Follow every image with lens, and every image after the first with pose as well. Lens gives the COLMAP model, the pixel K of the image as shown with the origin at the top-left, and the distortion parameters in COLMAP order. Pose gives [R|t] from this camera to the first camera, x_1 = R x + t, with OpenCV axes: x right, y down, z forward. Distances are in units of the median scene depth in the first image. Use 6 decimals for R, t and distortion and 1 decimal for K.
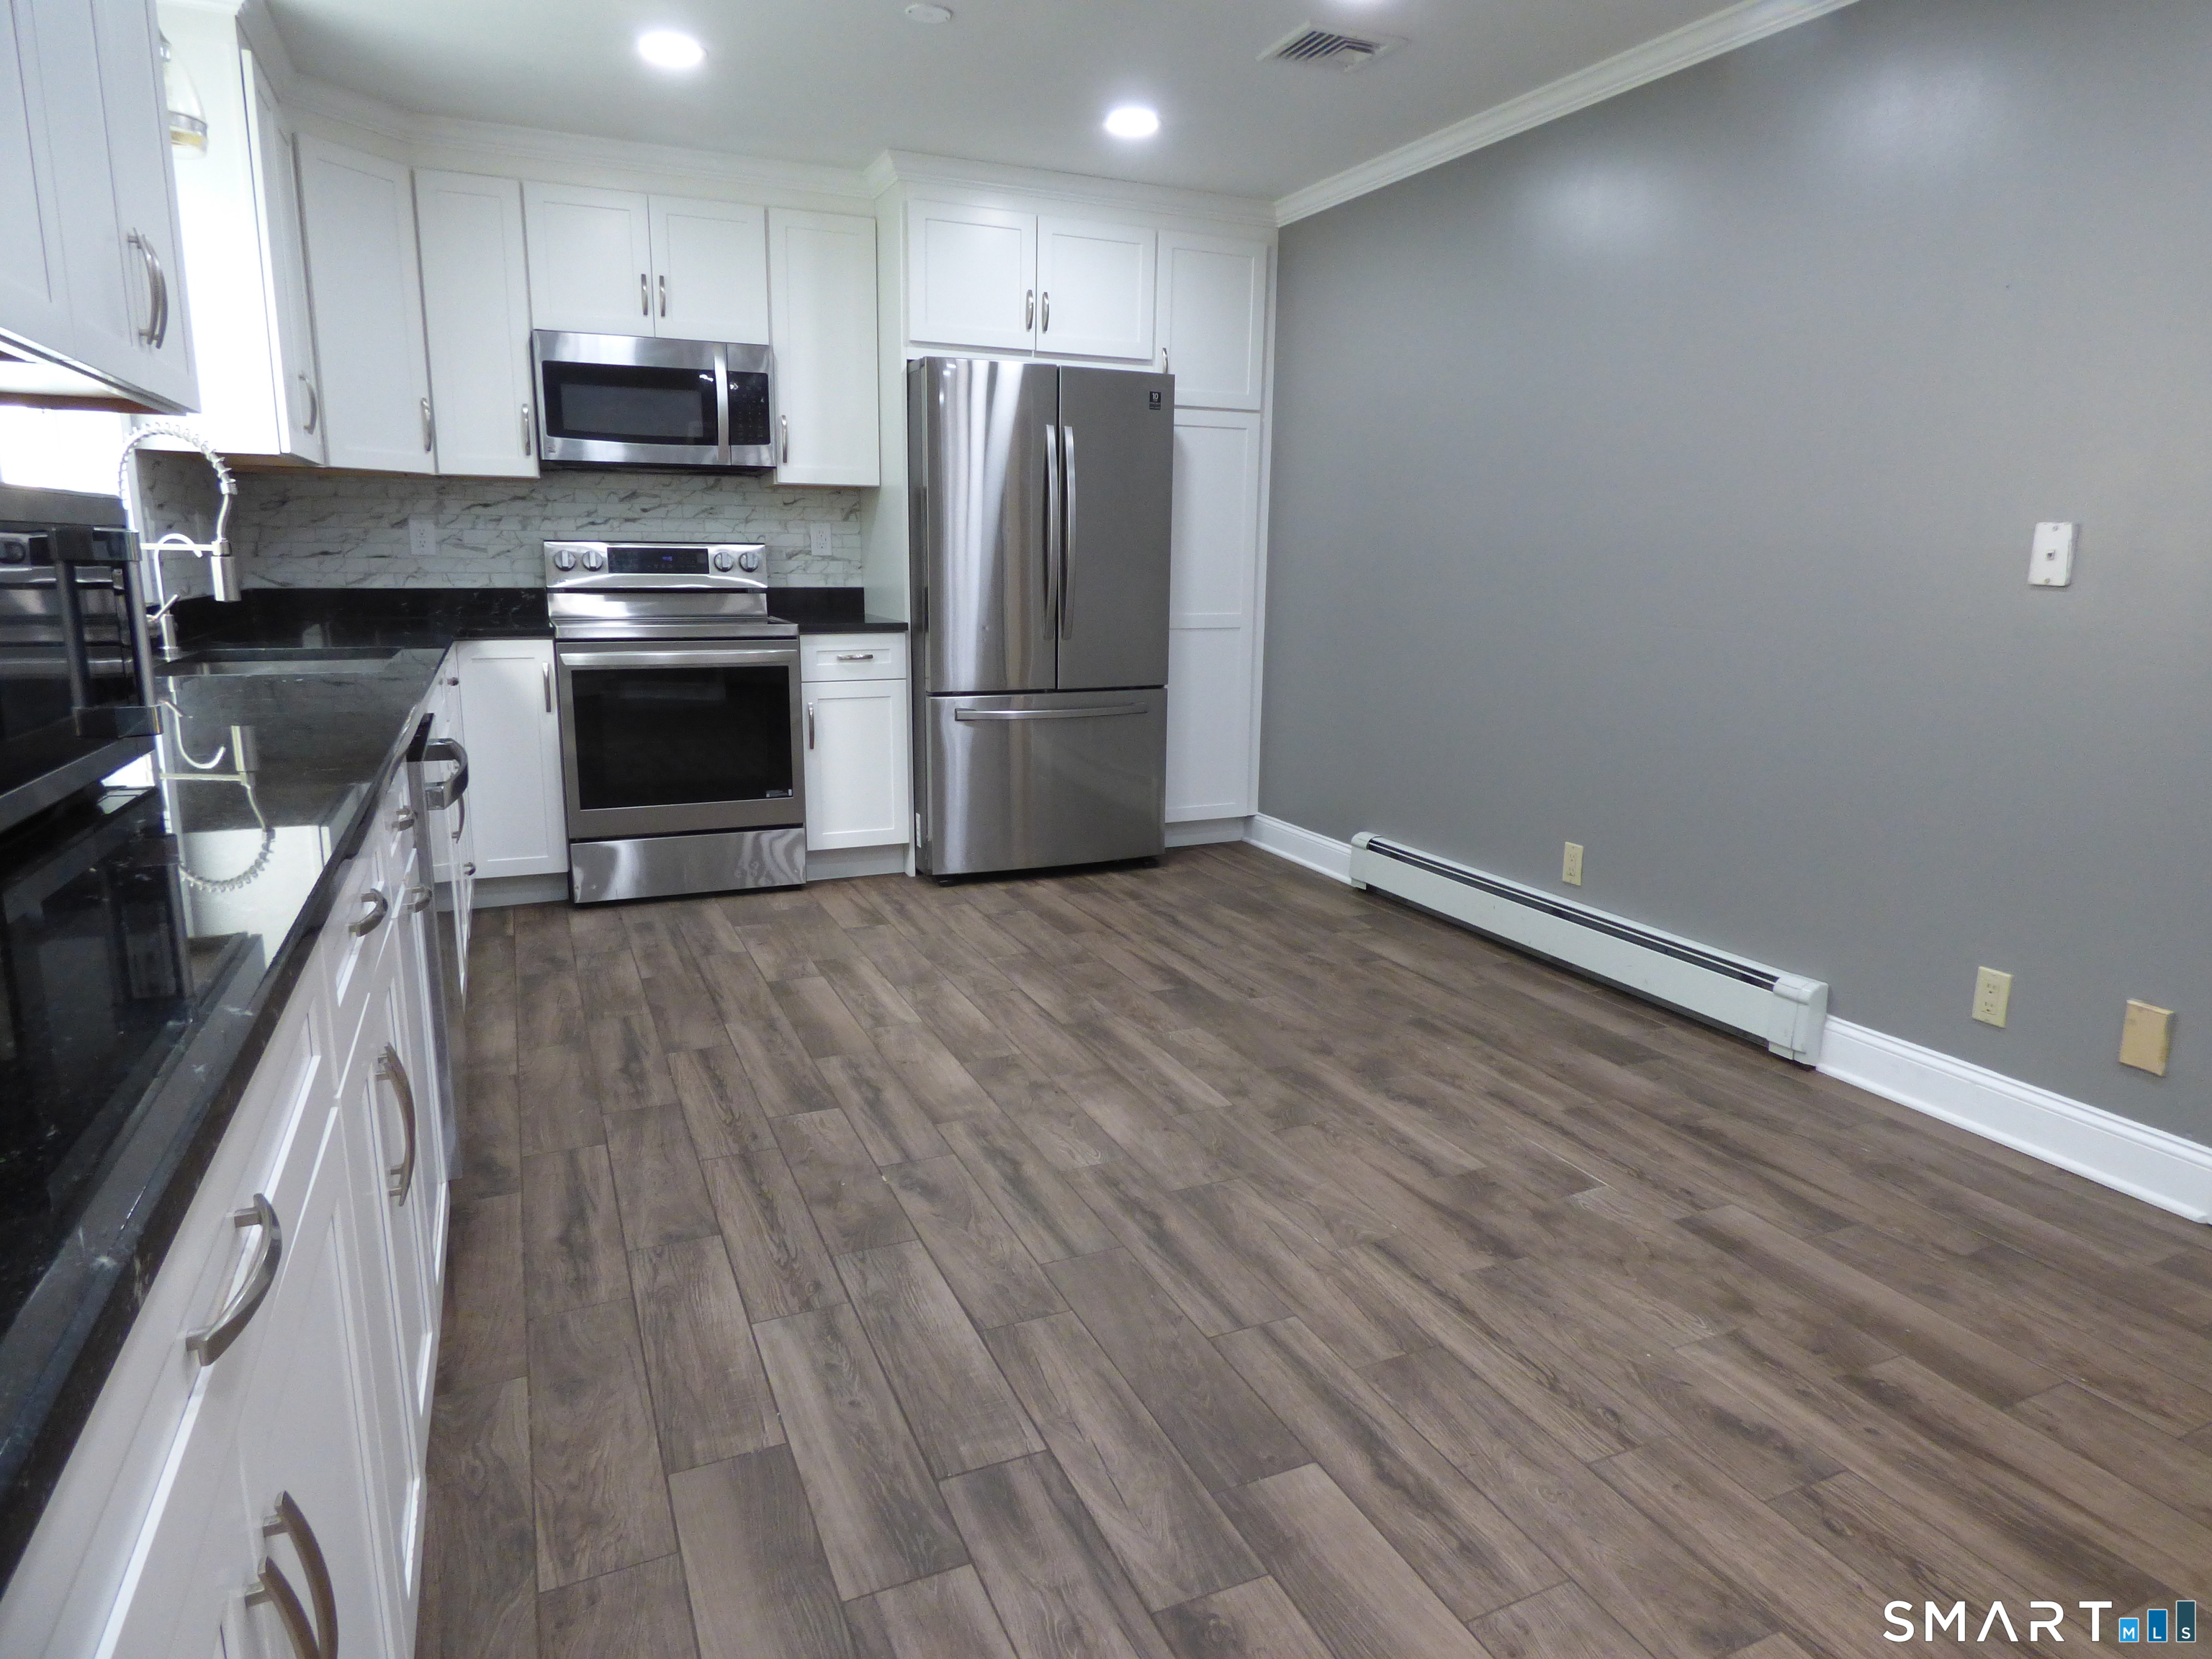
lens RADIAL K [[1429.7, 0, 1106.0], [0, 1429.7, 829.5], [0, 0, 1]] dist [0.004355, 0.016878]
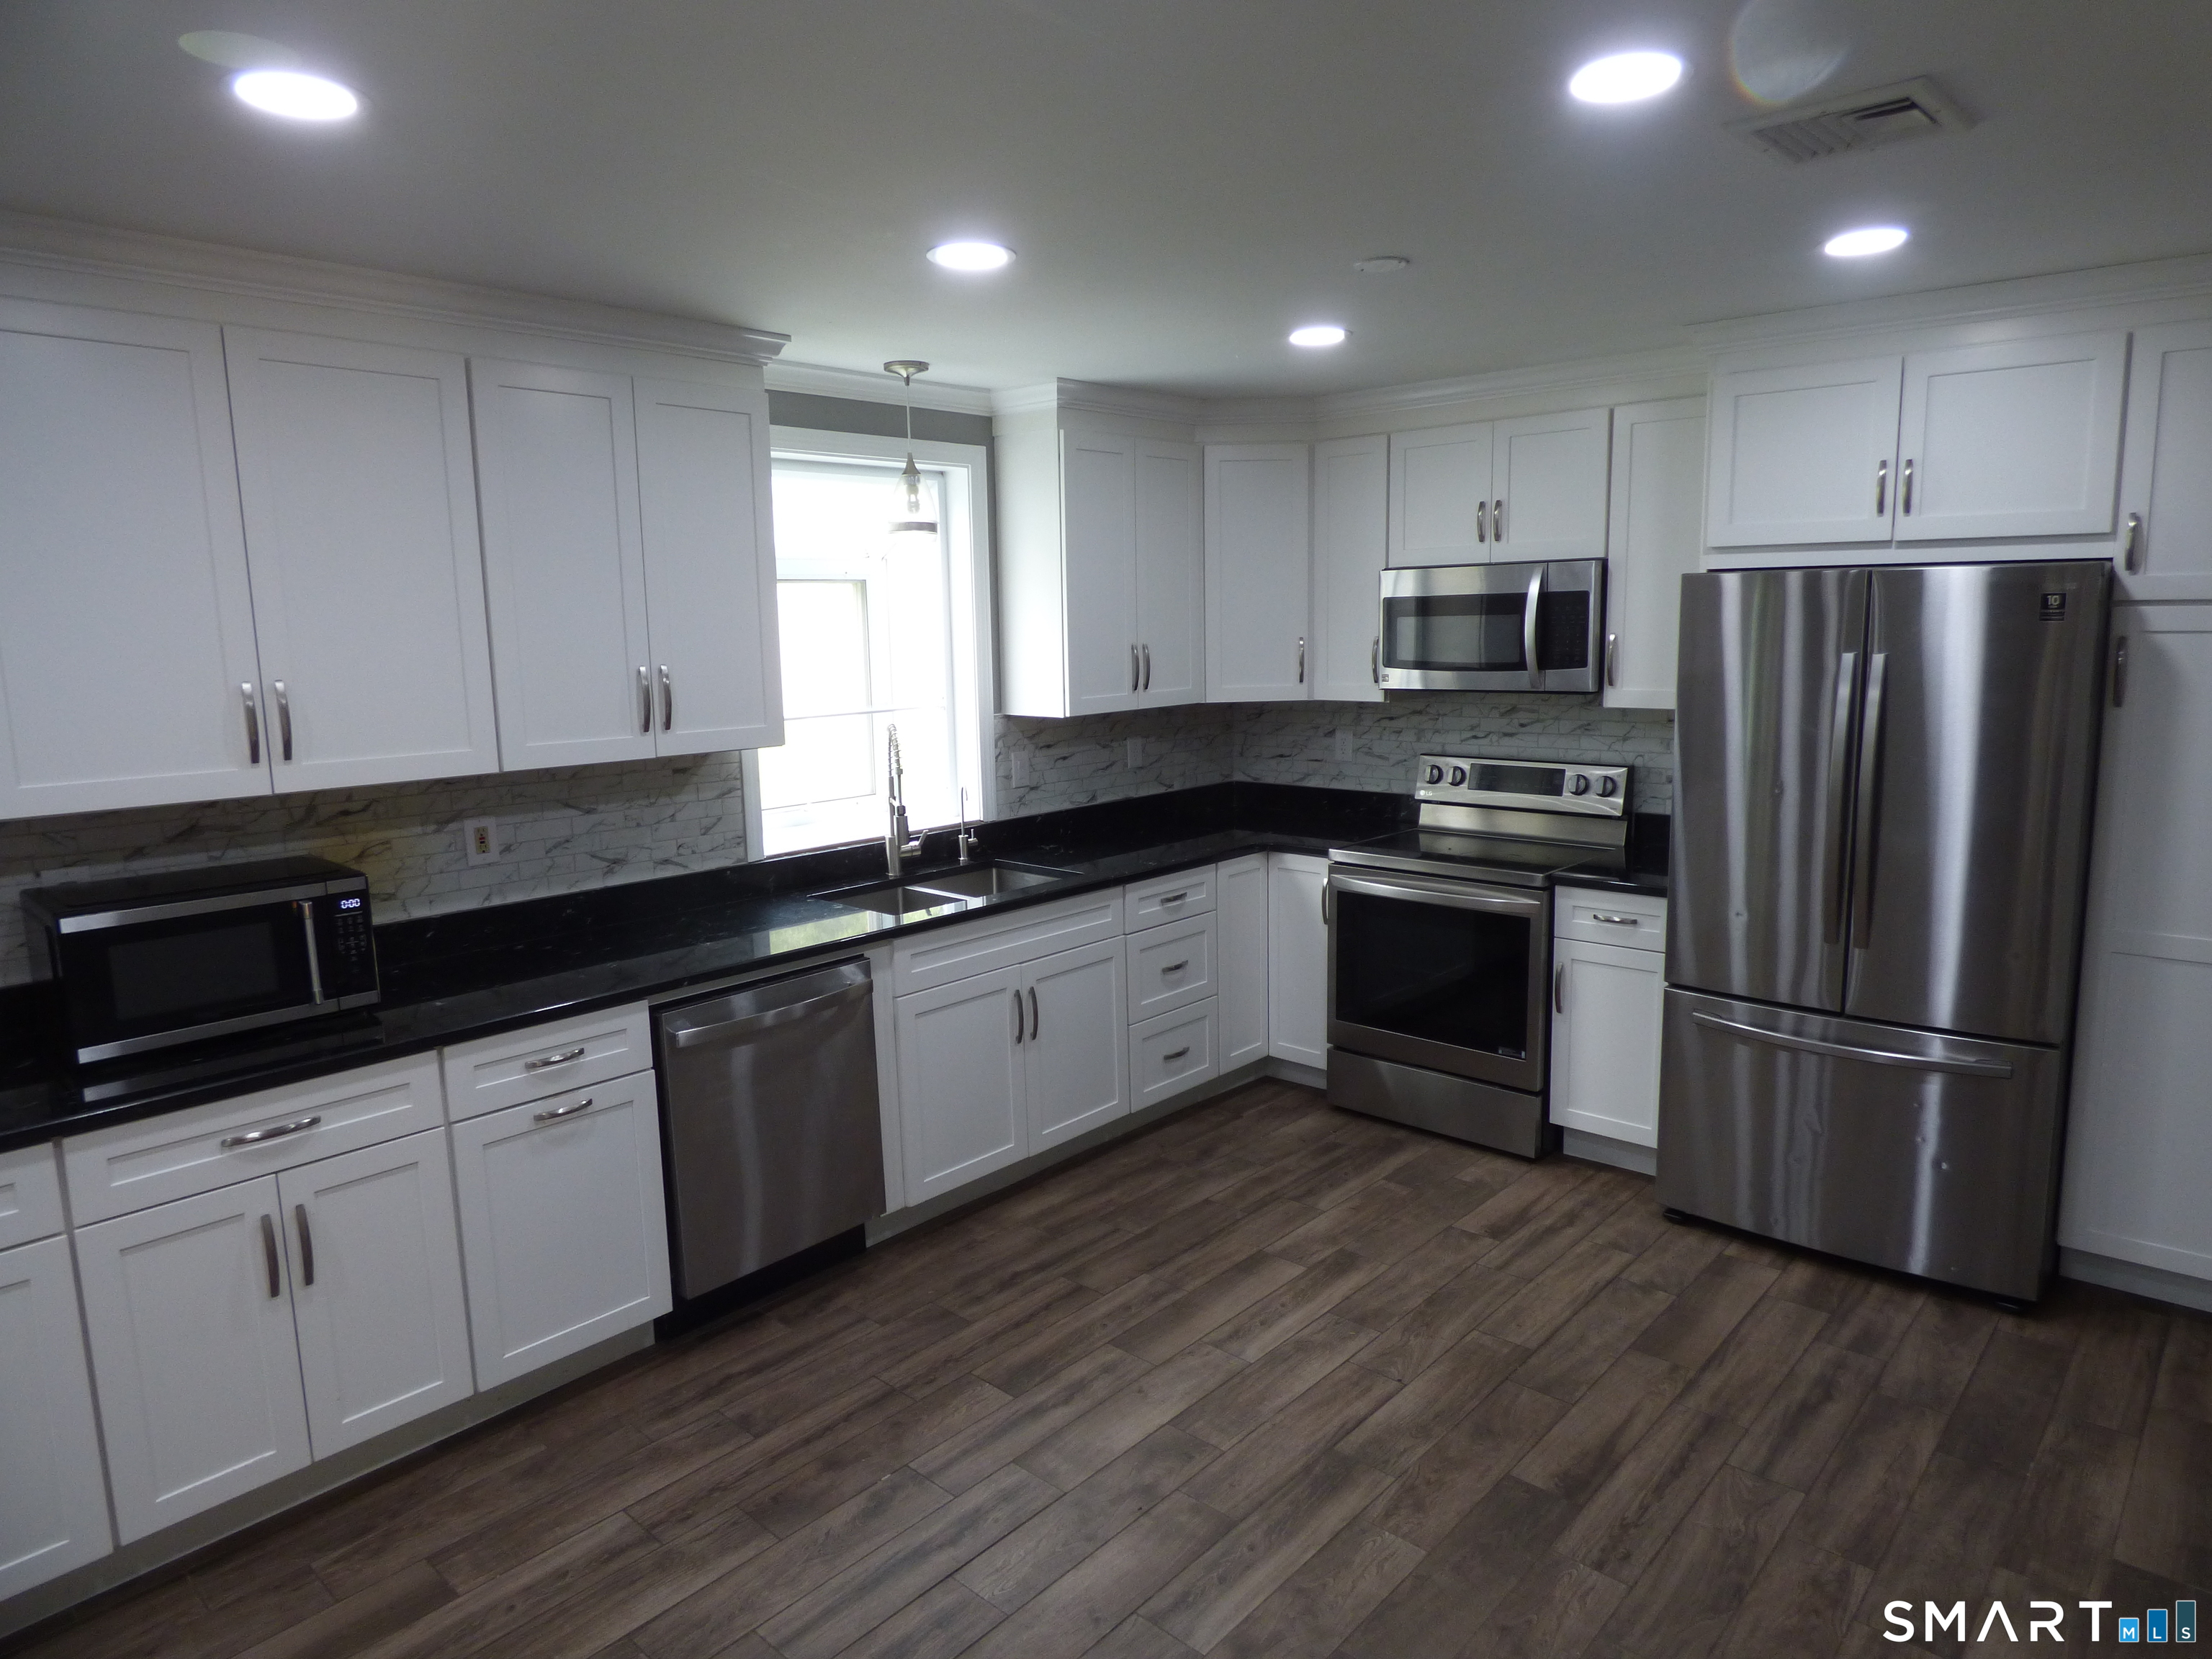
lens RADIAL K [[1383.8, 0, 1110.5], [0, 1383.8, 827.1], [0, 0, 1]] dist [-0.001938, 0.014455]
pose [[0.370357, 0.132333, -0.919415, 0.507374], [-0.141148, 0.986324, 0.085107, -0.222826], [0.918103, 0.098254, 0.383970, 0.445703]]
